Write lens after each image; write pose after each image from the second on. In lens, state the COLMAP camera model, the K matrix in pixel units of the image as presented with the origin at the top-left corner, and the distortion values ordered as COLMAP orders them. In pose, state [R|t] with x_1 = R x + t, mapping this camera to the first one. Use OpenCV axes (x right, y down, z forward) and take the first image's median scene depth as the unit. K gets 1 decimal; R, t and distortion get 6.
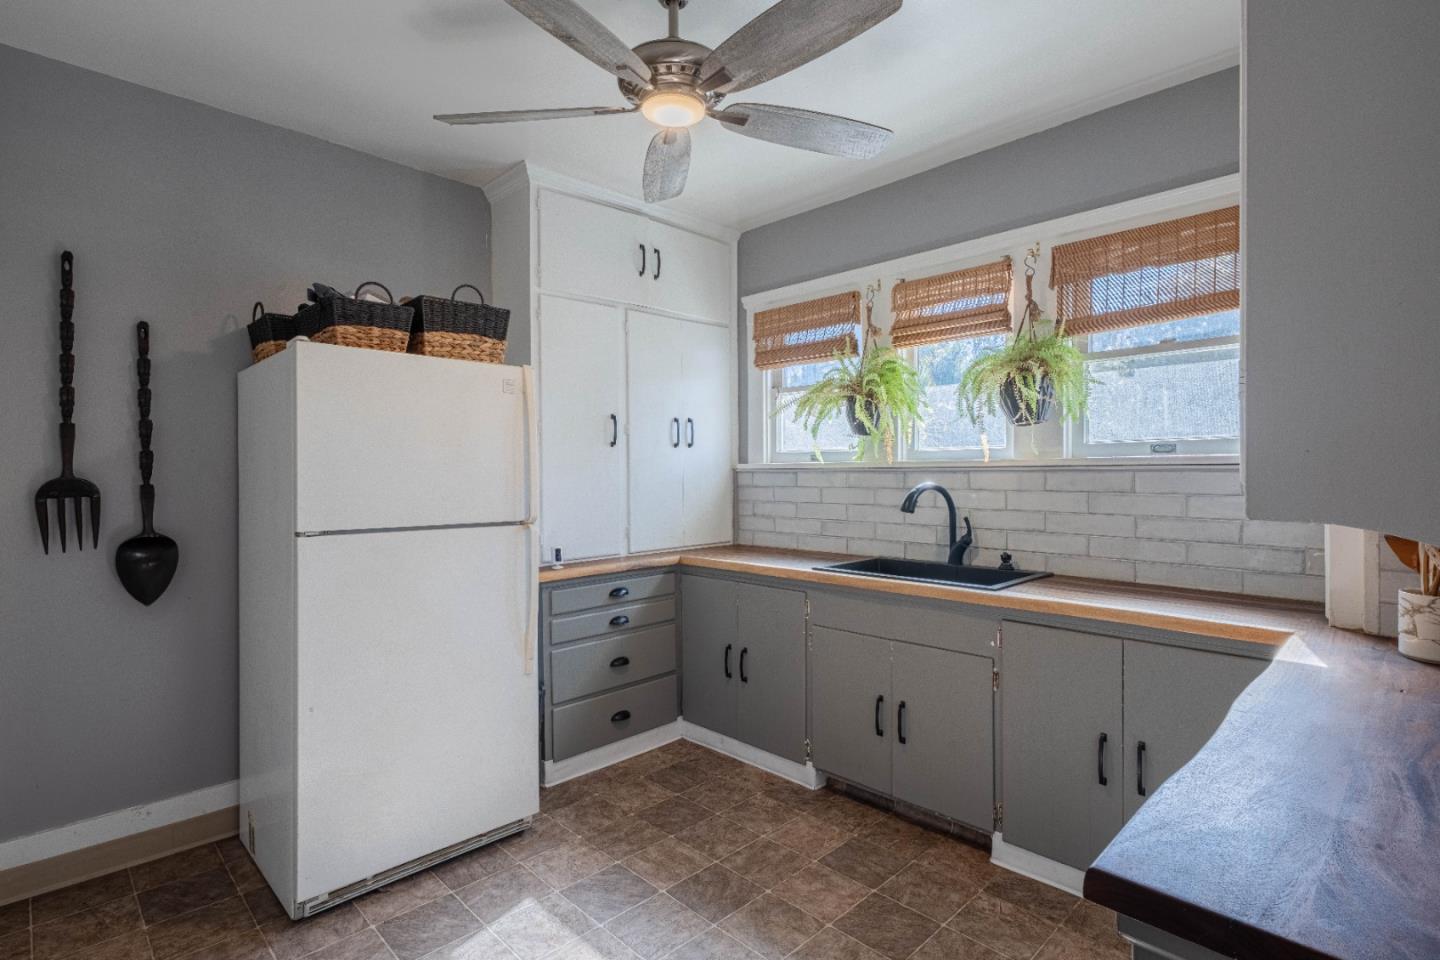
lens RADIAL K [[589.0, 0, 714.3], [0, 589.0, 485.7], [0, 0, 1]] dist [0.007147, -0.002913]
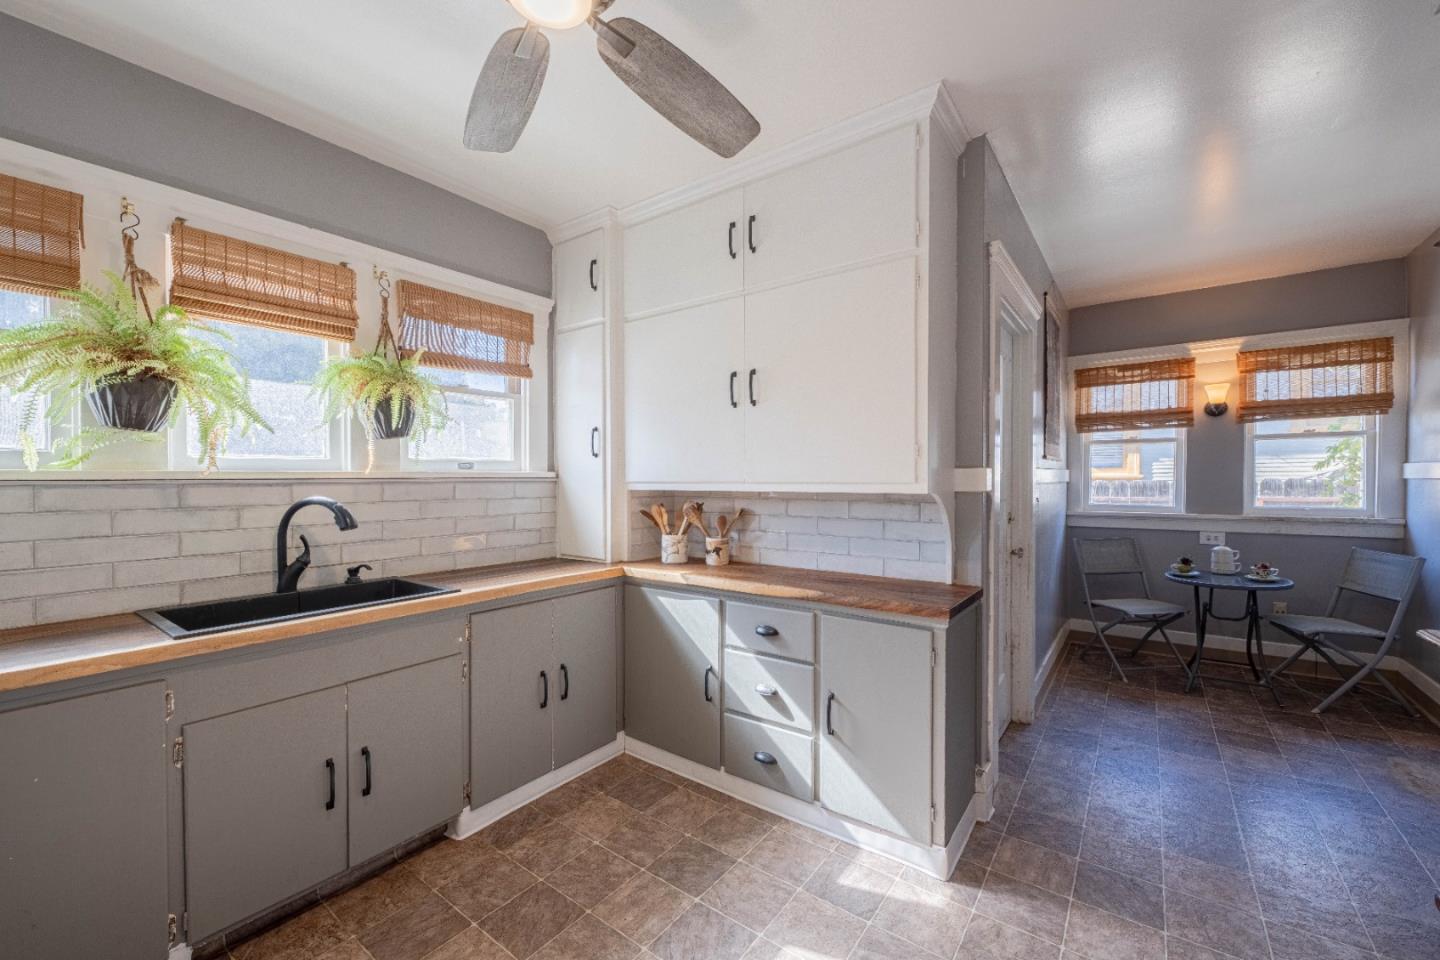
lens RADIAL K [[589.0, 0, 712.4], [0, 589.0, 475.7], [0, 0, 1]] dist [0.007147, -0.002913]
pose [[-0.076852, 0.008139, 0.997009, -0.546539], [0.027378, 0.999607, -0.006050, -0.015077], [-0.996667, 0.026831, -0.077045, 0.494879]]
